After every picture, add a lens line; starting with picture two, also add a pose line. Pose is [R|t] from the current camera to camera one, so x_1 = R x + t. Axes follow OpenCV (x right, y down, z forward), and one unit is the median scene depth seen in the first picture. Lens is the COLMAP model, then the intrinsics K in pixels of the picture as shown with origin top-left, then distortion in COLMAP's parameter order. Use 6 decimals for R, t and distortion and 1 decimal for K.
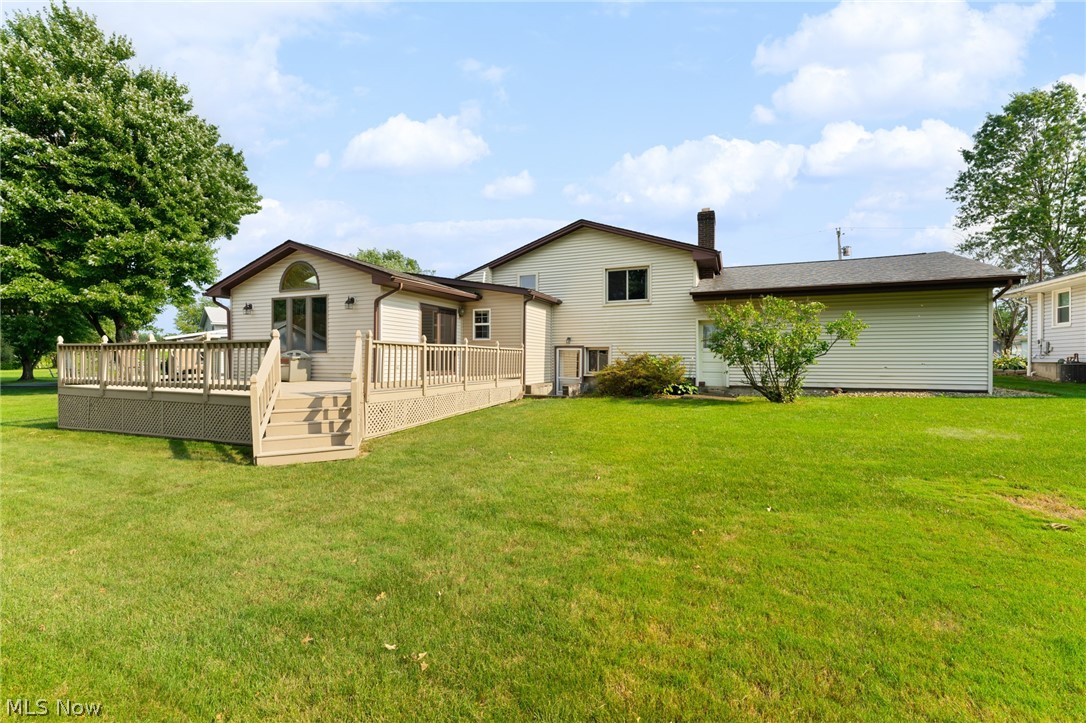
lens RADIAL K [[463.0, 0, 544.1], [0, 463.0, 363.3], [0, 0, 1]] dist [-0.001679, -0.000149]
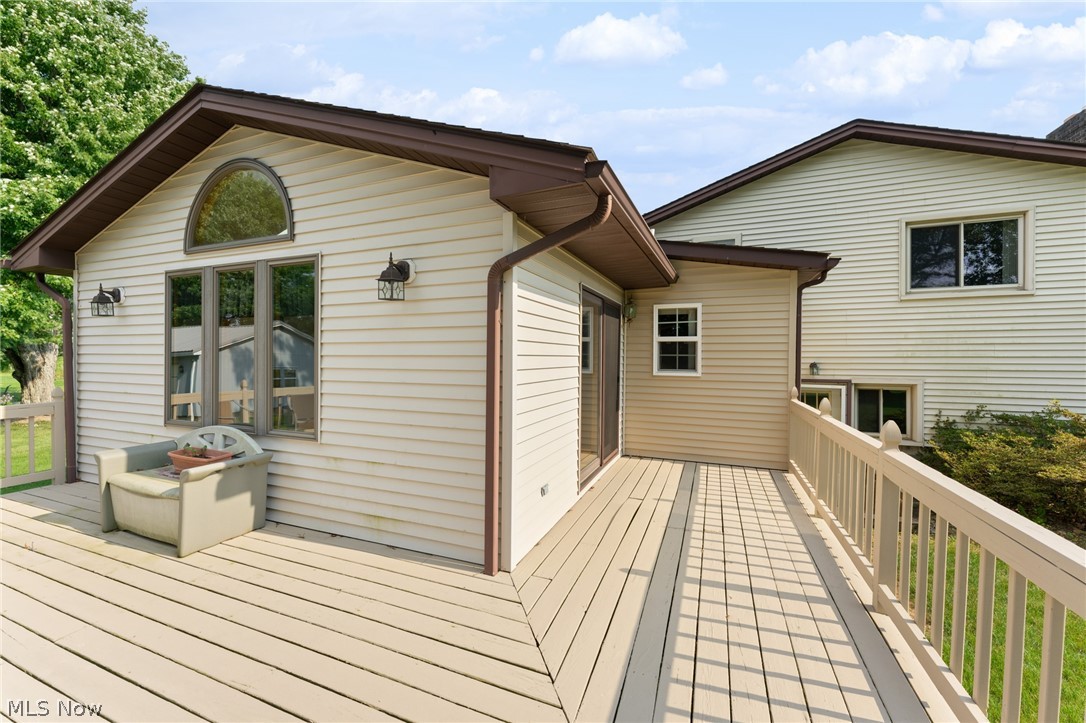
lens RADIAL K [[432.6, 0, 542.1], [0, 432.6, 362.3], [0, 0, 1]] dist [0.004410, 0.000580]
pose [[0.999865, 0.001393, 0.016382, -0.269747], [-0.001527, 0.999966, 0.008159, -0.065638], [-0.016370, -0.008183, 0.999833, 0.590413]]
